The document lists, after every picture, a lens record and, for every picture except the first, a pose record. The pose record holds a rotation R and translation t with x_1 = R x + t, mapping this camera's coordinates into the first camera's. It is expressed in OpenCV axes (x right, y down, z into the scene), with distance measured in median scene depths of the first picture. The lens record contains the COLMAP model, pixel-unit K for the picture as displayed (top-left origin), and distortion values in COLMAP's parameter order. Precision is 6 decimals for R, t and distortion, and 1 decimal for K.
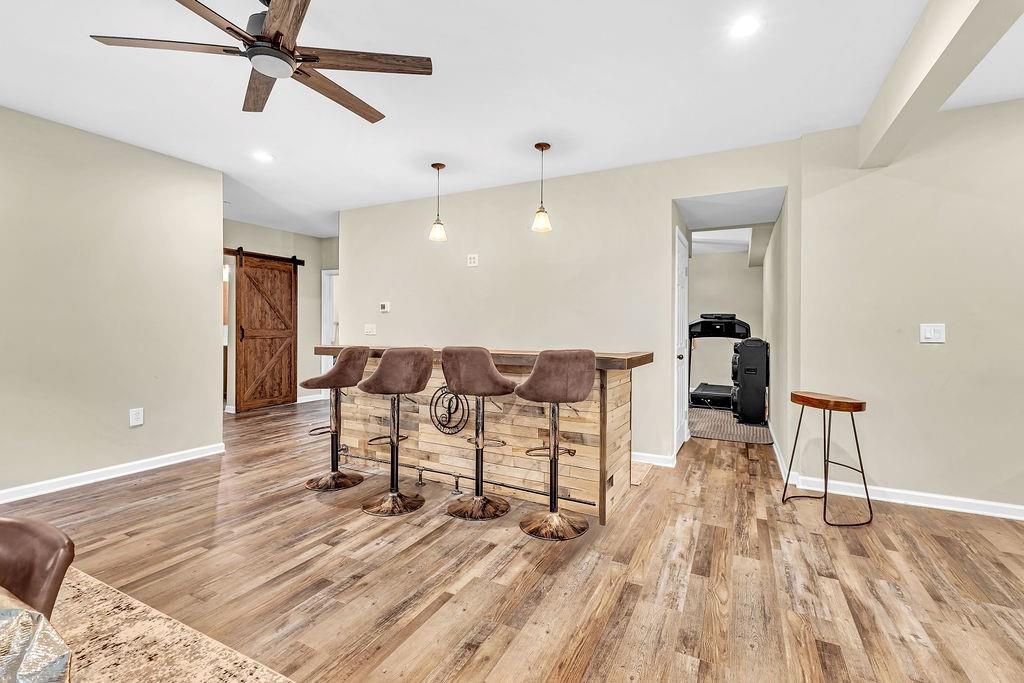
lens RADIAL K [[446.1, 0, 516.6], [0, 446.1, 334.0], [0, 0, 1]] dist [0.000531, -0.000084]
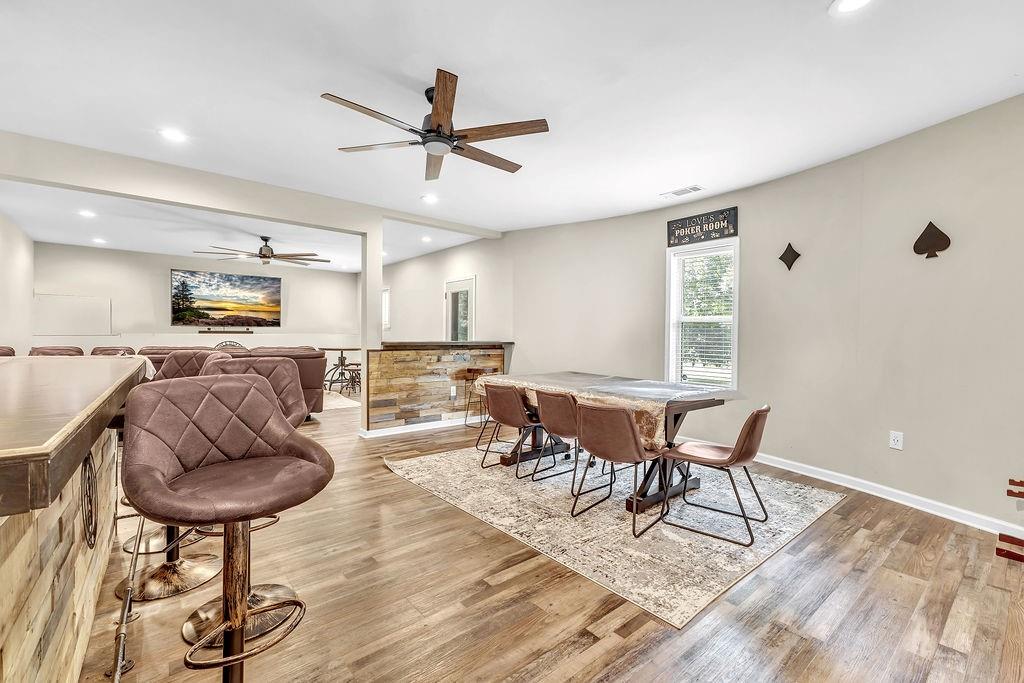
lens RADIAL K [[446.1, 0, 516.6], [0, 446.1, 334.0], [0, 0, 1]] dist [0.000531, -0.000084]
pose [[-0.920813, -0.010397, 0.389866, -1.070575], [-0.008269, 0.999940, 0.007136, -0.027444], [-0.389917, 0.003347, -0.920844, 1.755967]]
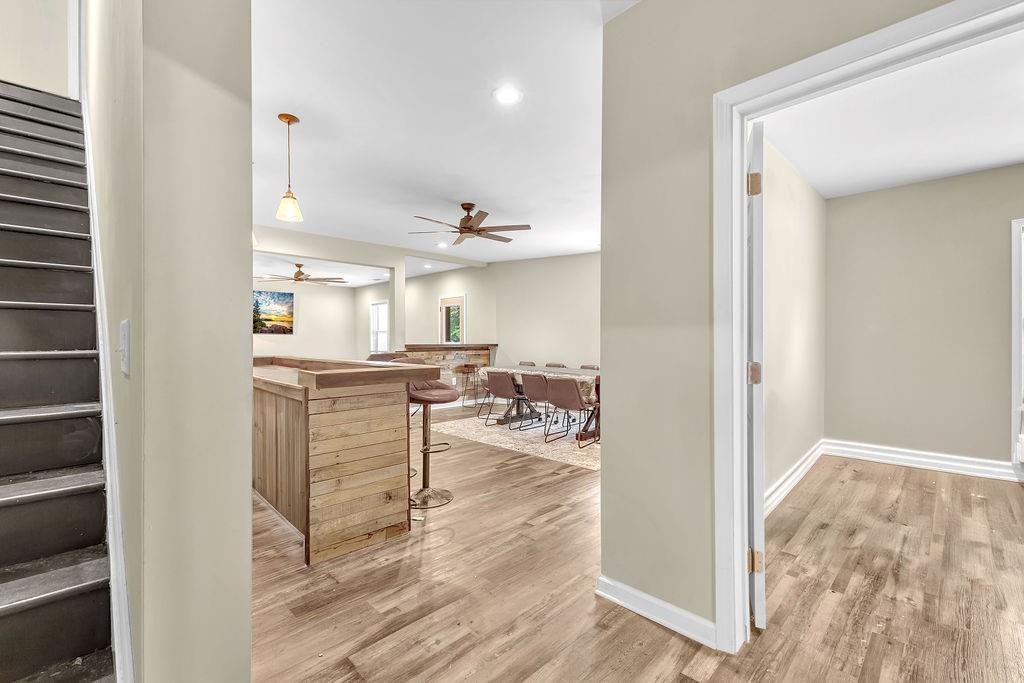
lens RADIAL K [[446.1, 0, 516.6], [0, 446.1, 334.0], [0, 0, 1]] dist [0.000531, -0.000084]
pose [[-0.949861, 0.001702, 0.312669, -1.276699], [0.001789, 0.999998, -0.000010, -0.044350], [-0.312669, 0.000549, -0.949862, 2.641260]]
